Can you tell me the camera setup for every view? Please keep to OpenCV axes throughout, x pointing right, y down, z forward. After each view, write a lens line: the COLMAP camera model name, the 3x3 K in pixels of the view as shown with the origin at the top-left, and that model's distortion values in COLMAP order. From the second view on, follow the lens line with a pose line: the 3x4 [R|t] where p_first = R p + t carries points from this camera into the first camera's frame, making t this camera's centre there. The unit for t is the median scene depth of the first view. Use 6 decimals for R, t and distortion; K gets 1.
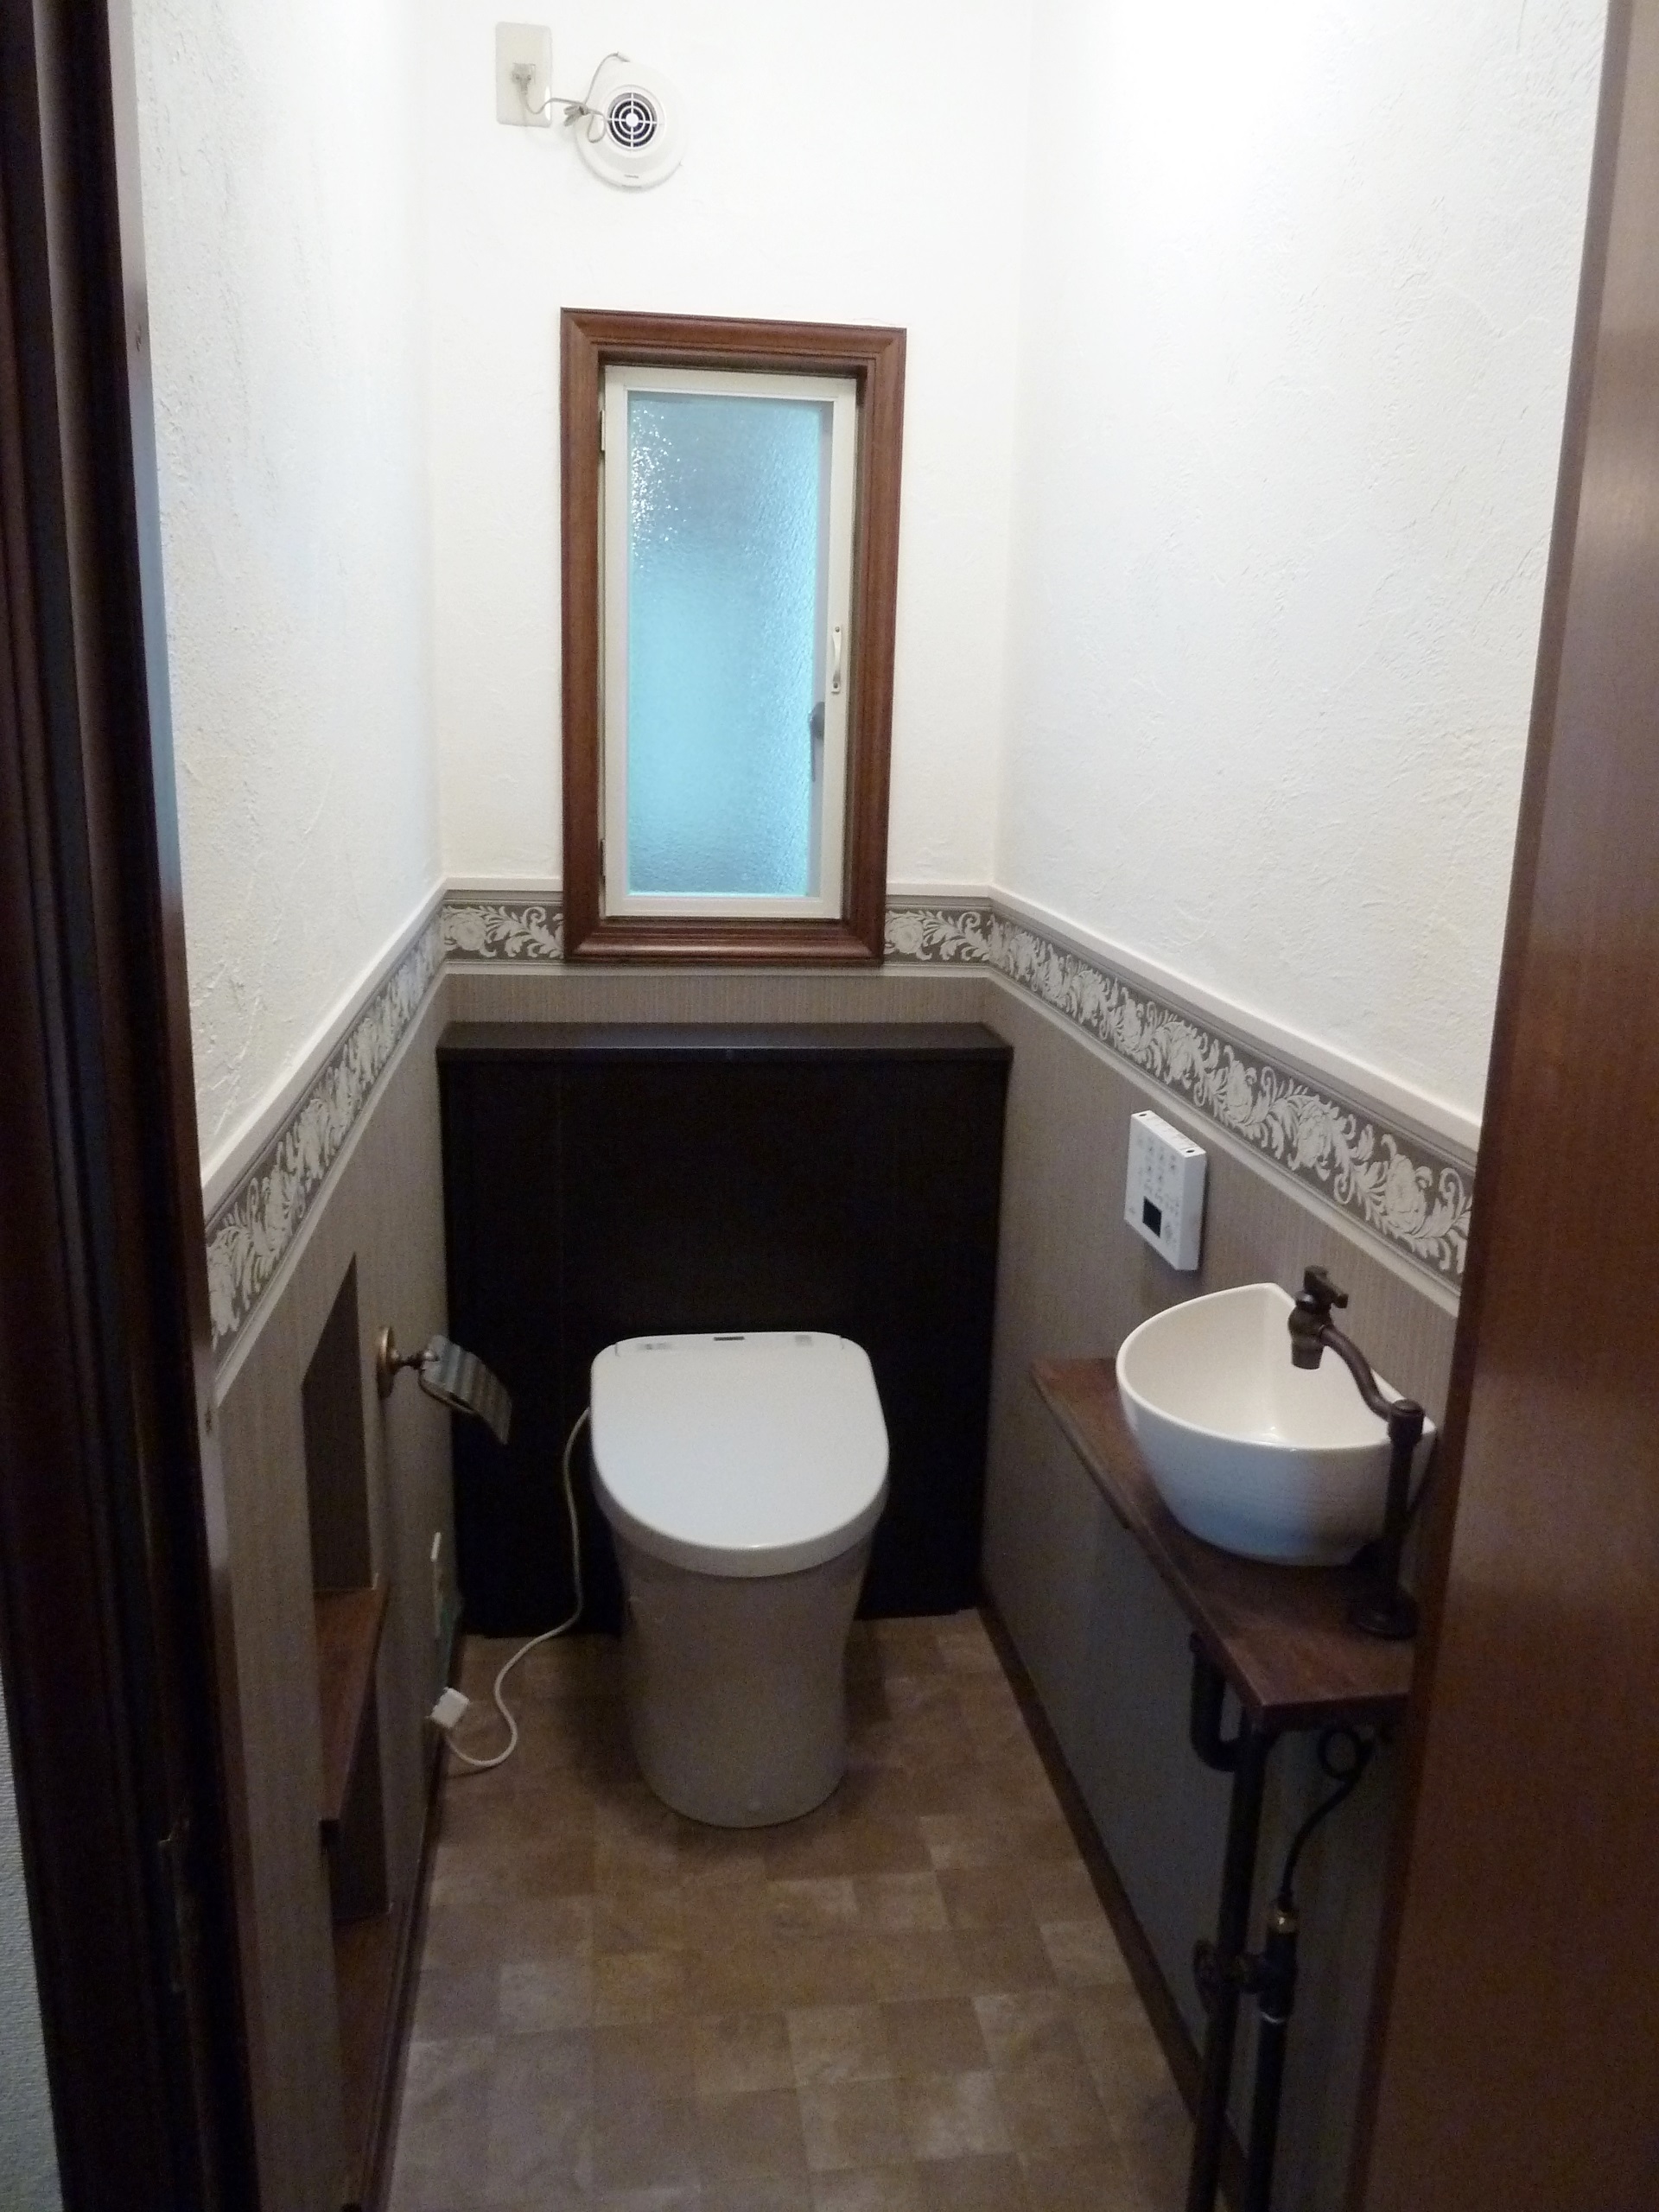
lens RADIAL K [[1647.3, 0, 828.4], [0, 1647.3, 1104.5], [0, 0, 1]] dist [-0.008707, -0.001588]
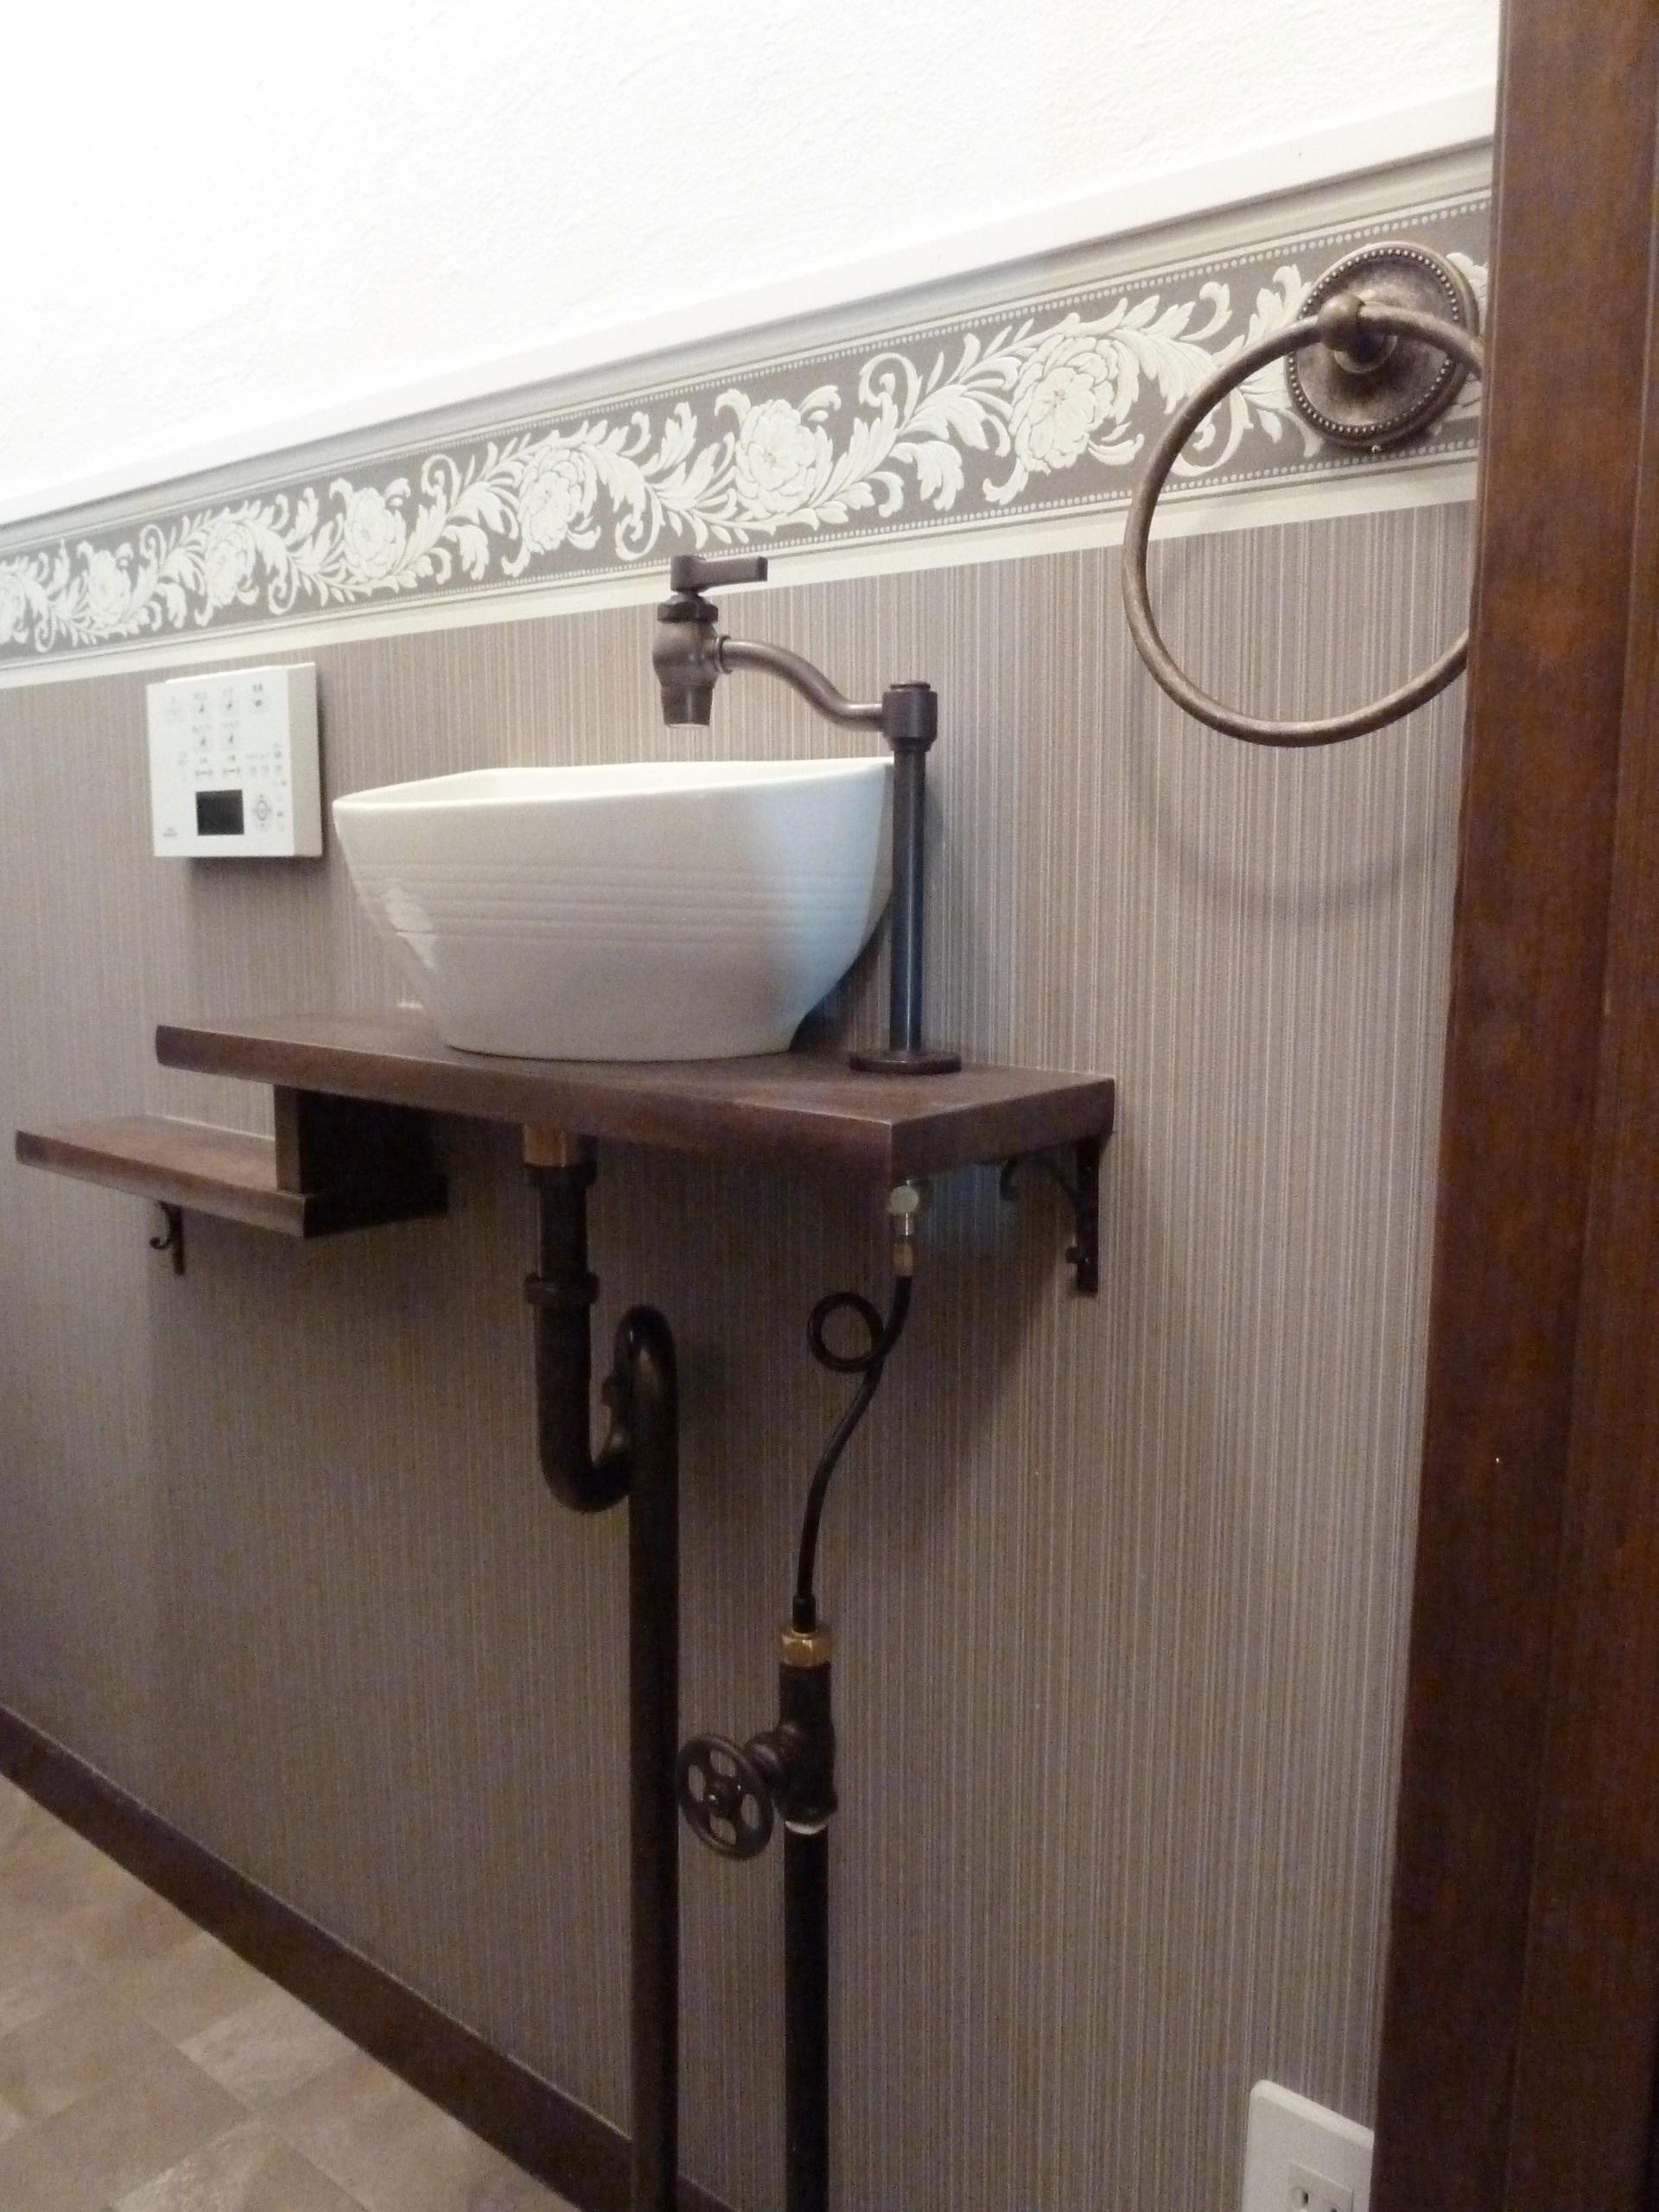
lens RADIAL K [[1647.3, 0, 829.1], [0, 1647.3, 1099.0], [0, 0, 1]] dist [-0.008707, -0.001588]
pose [[0.730835, -0.109003, 0.673794, -0.072507], [0.168253, 0.985474, -0.023072, 0.231642], [-0.661491, 0.130230, 0.738559, 0.387394]]
